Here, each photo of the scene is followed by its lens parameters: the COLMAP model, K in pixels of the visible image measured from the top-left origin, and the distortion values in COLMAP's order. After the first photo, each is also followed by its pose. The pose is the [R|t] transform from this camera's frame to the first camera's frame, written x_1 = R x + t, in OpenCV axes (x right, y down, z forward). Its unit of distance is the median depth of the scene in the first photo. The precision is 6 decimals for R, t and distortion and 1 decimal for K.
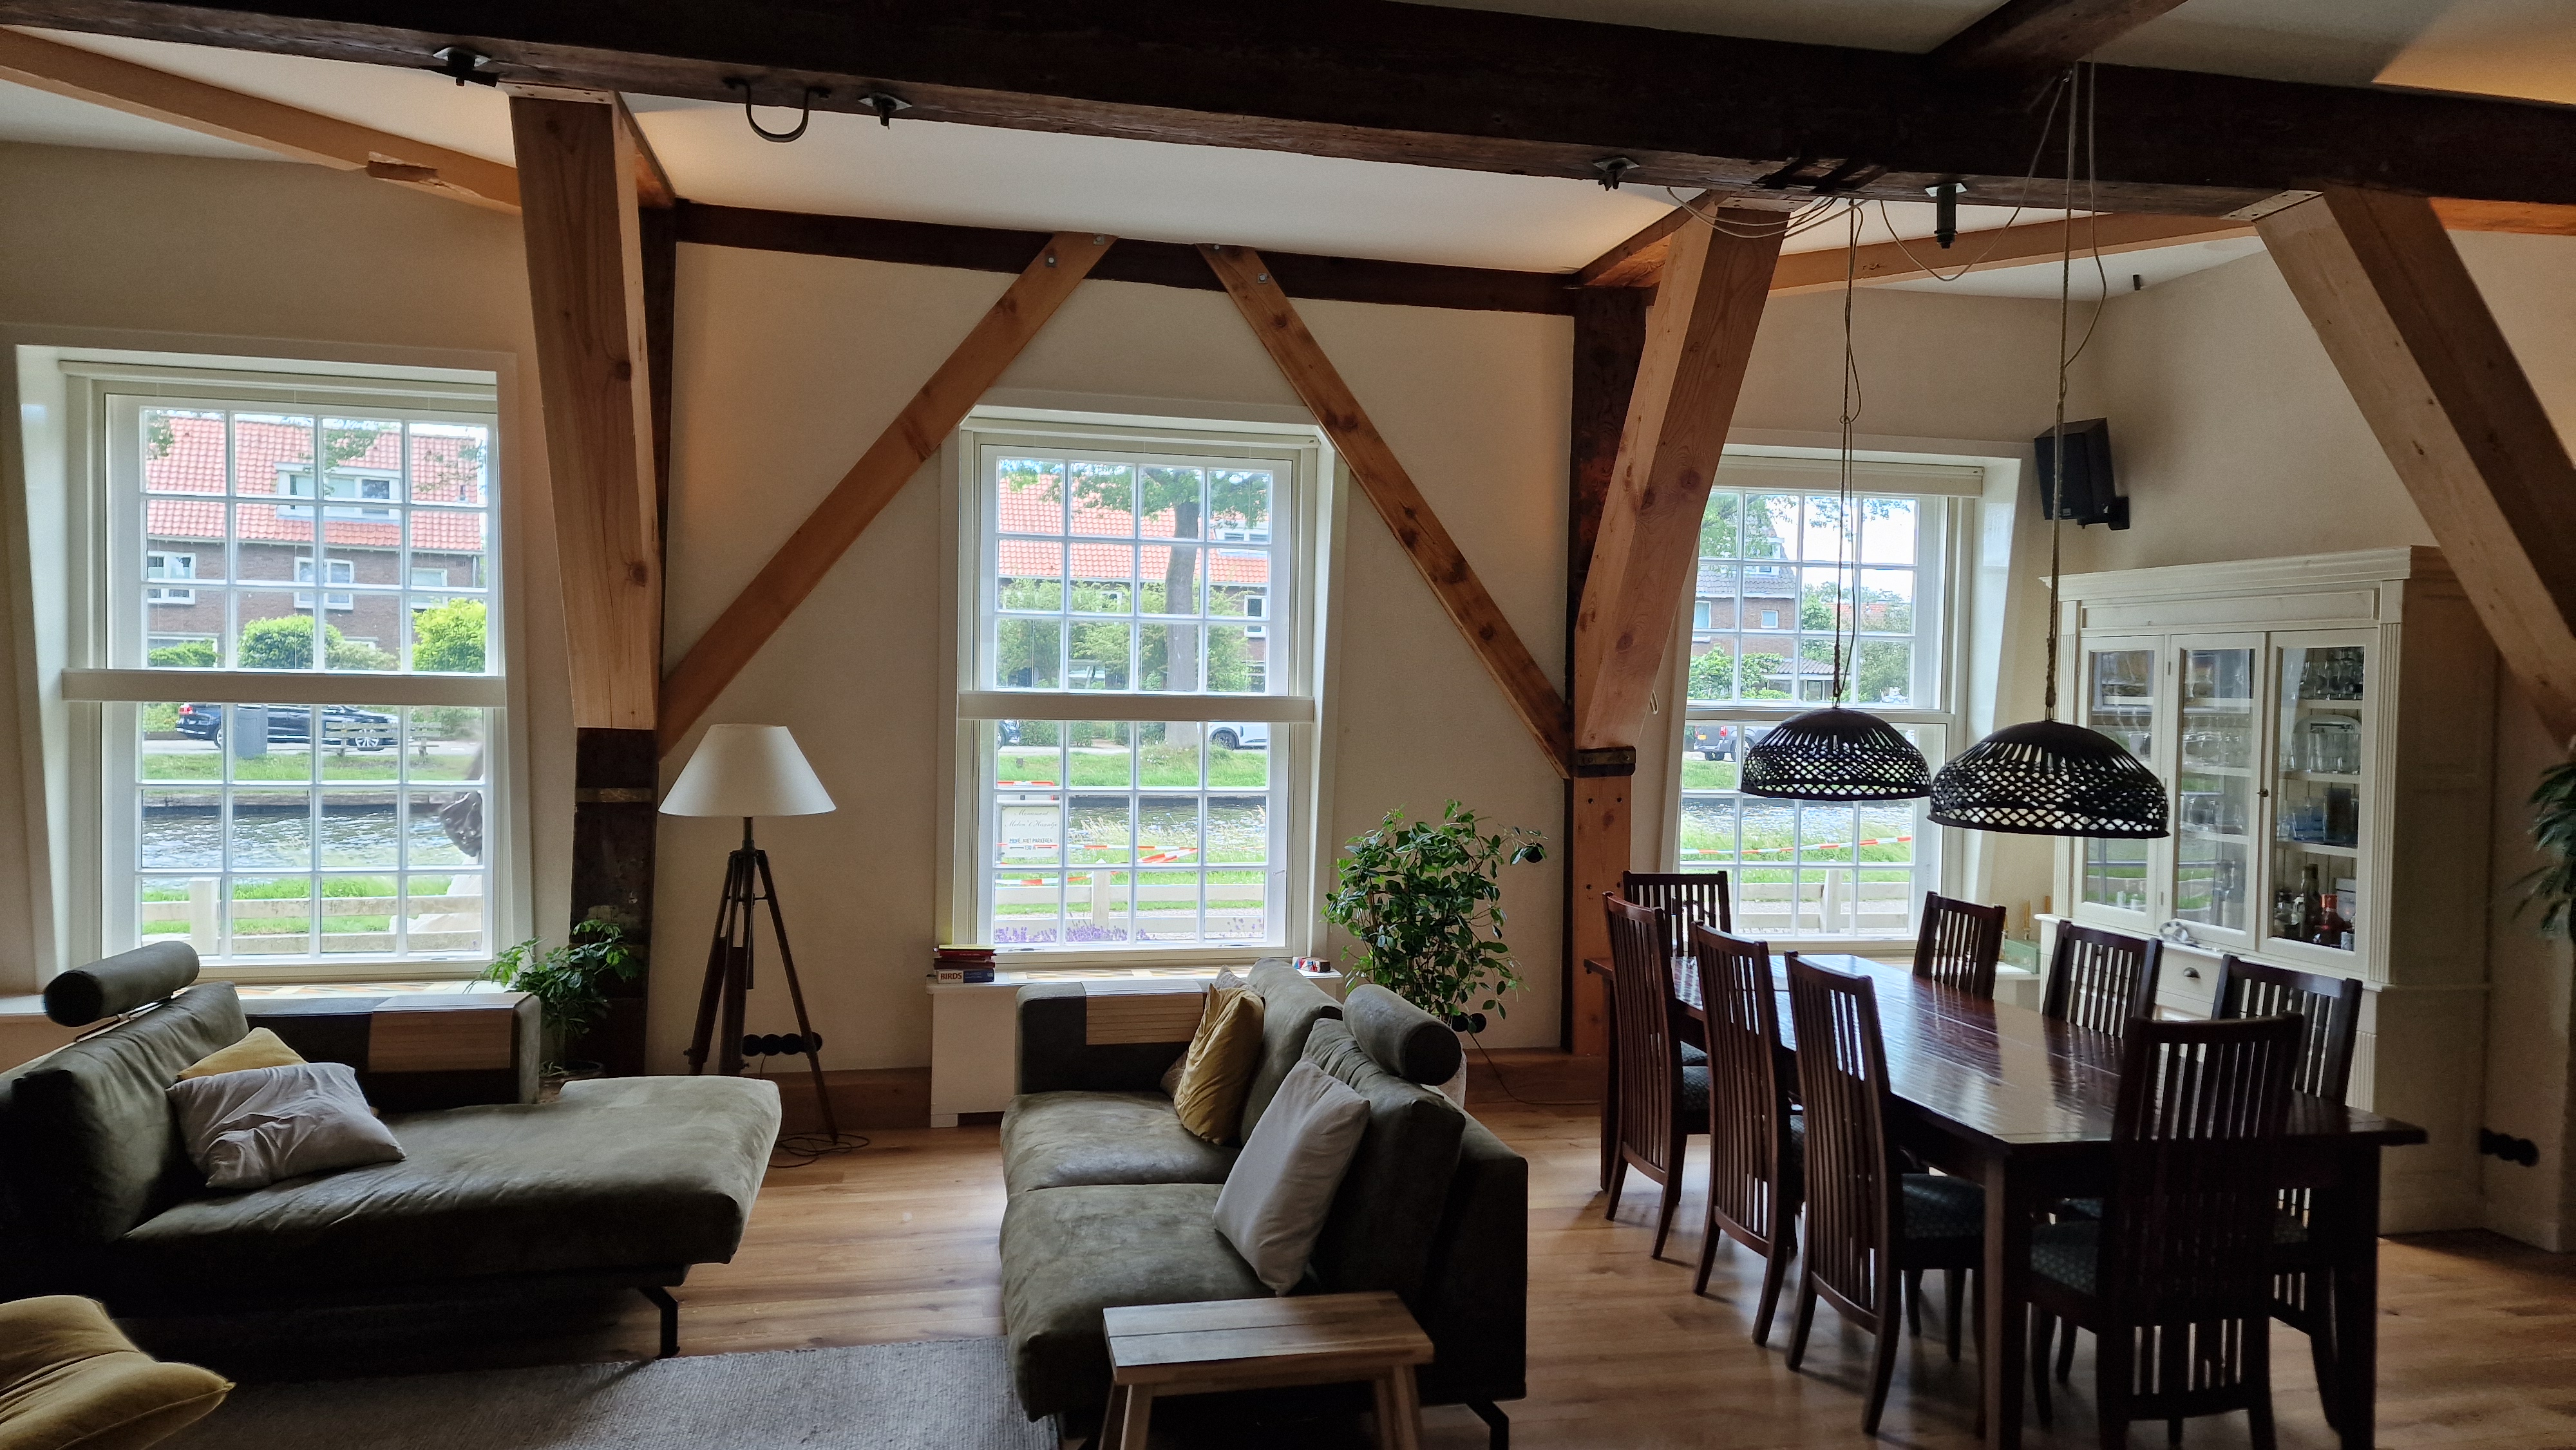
lens RADIAL K [[1534.4, 0, 1288.0], [0, 1534.4, 725.0], [0, 0, 1]] dist [0.094818, -0.080957]
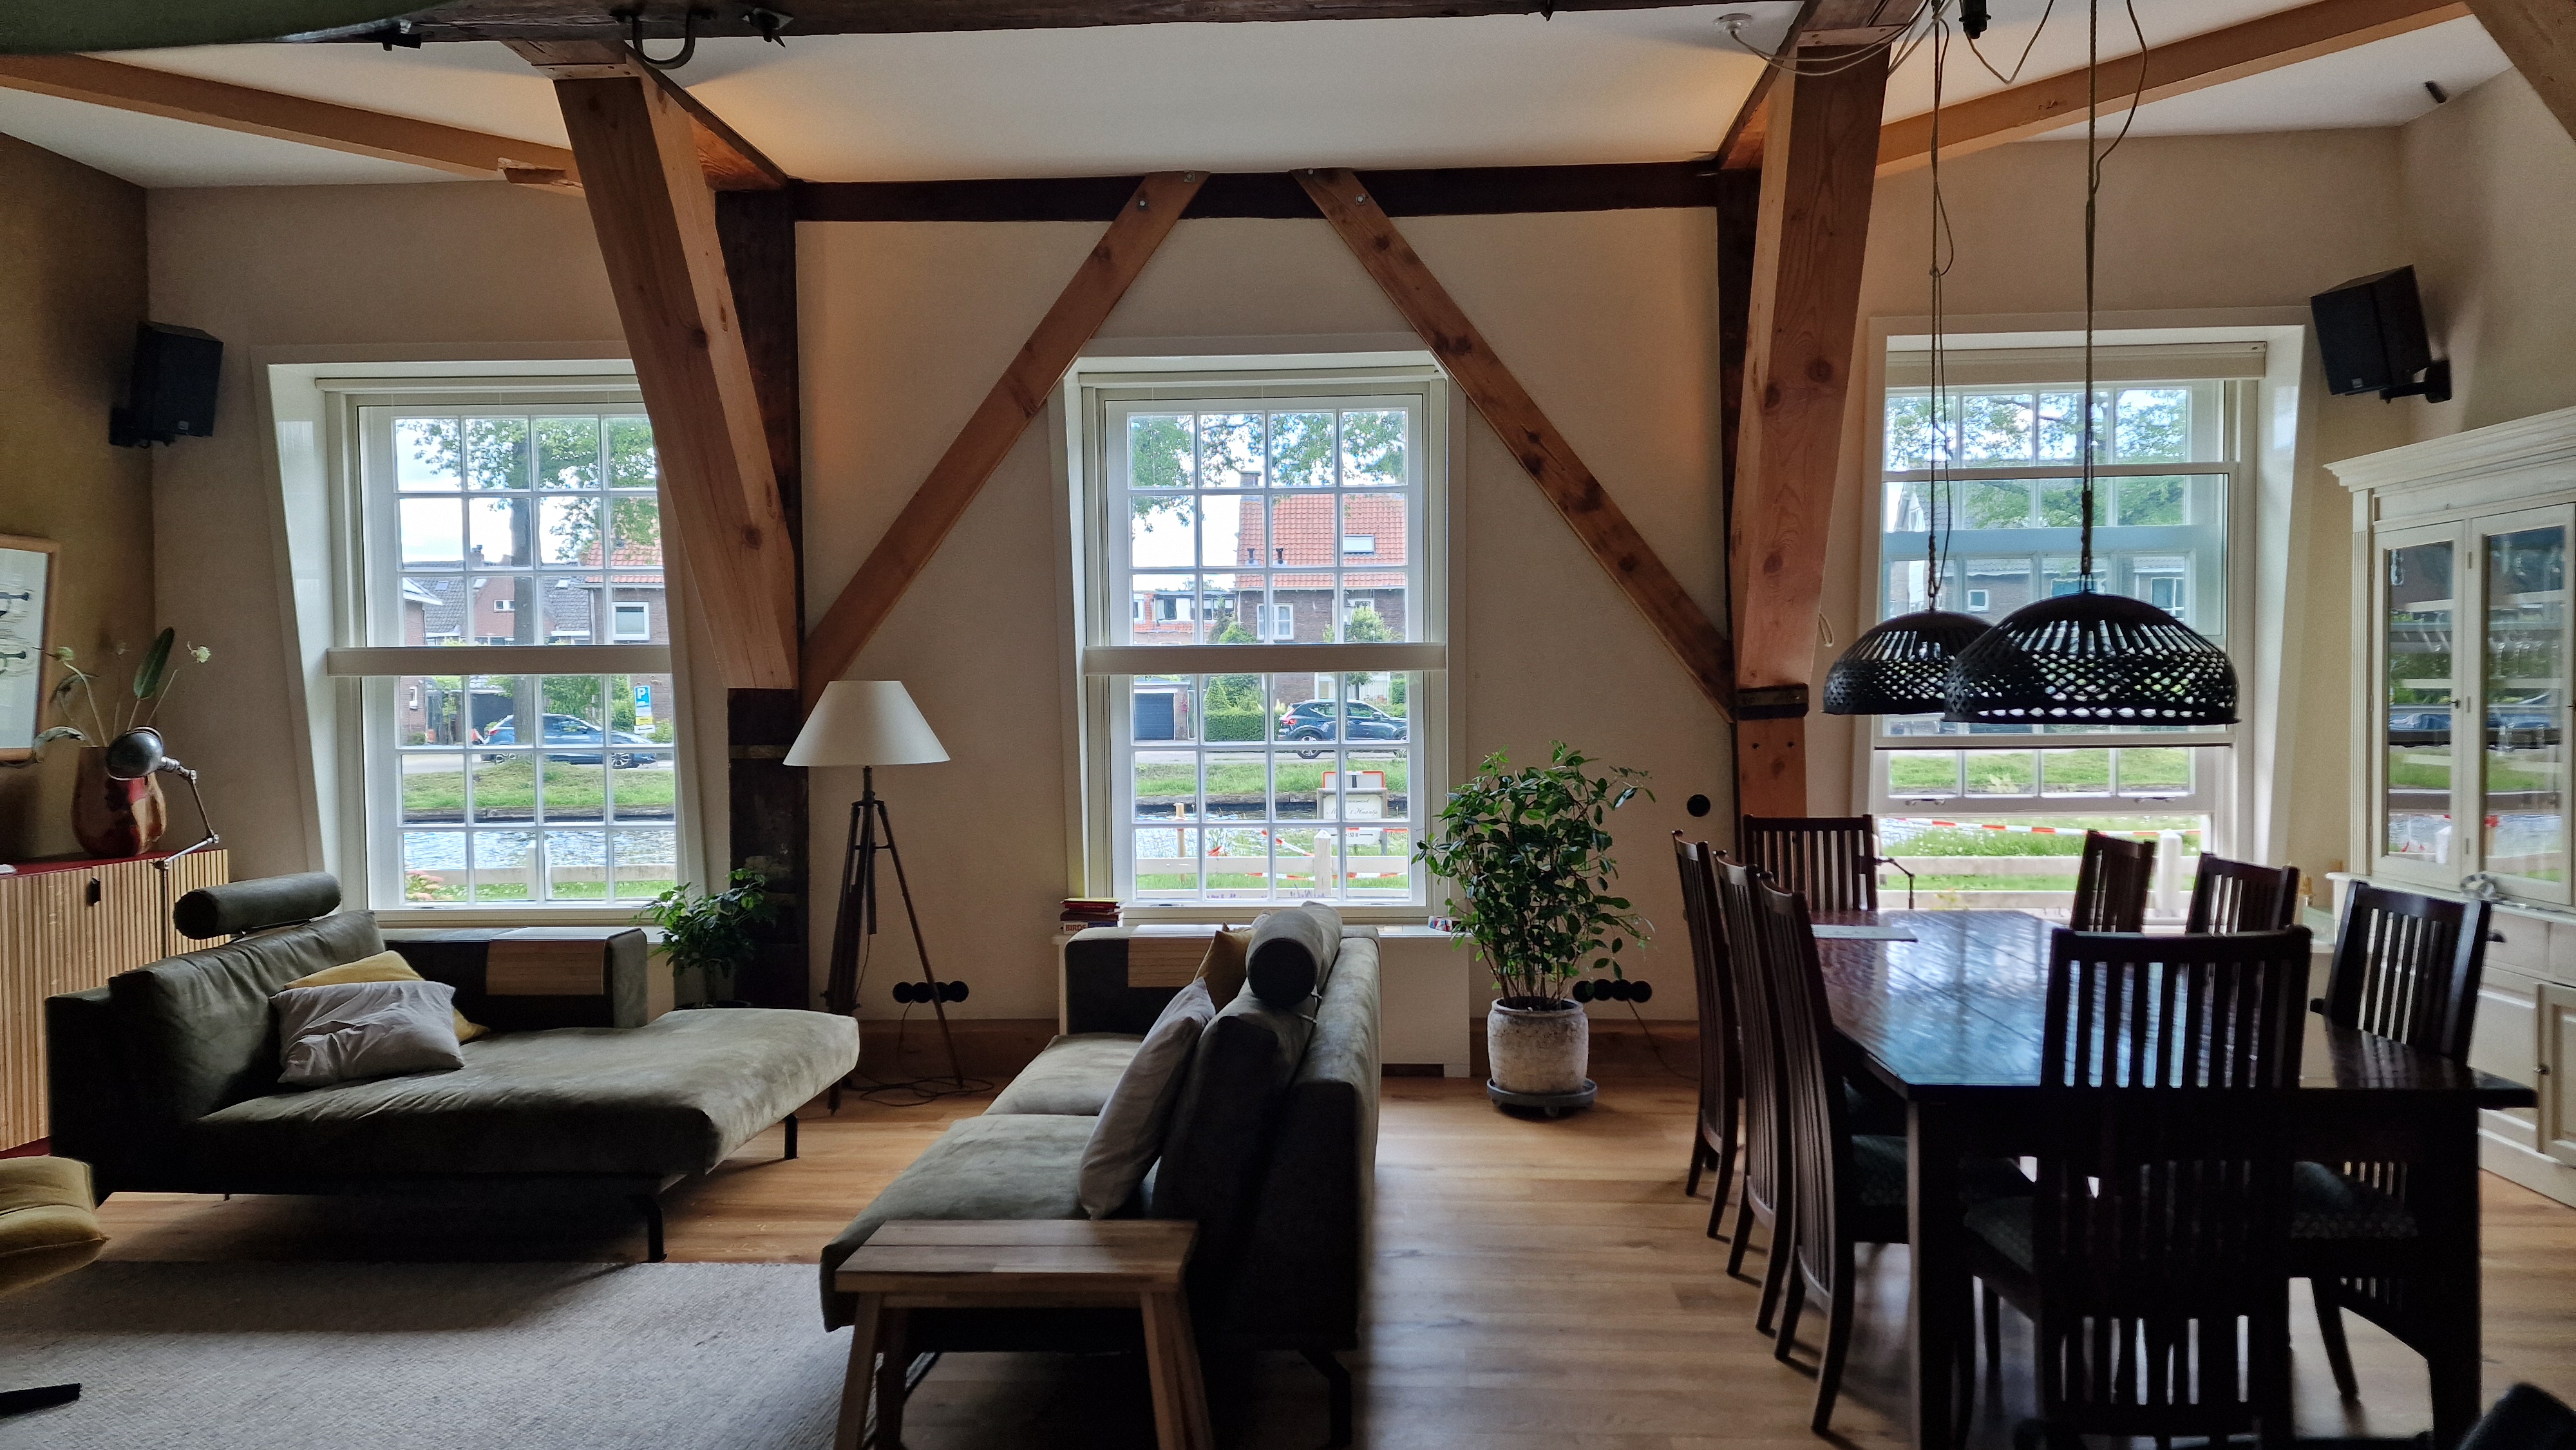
lens RADIAL K [[1546.8, 0, 1288.0], [0, 1546.8, 725.0], [0, 0, 1]] dist [0.088395, -0.065952]
pose [[0.968504, -0.022328, -0.247995, 0.179861], [0.022370, 0.999746, -0.002648, 0.037829], [0.247992, -0.002983, 0.968758, 0.059119]]
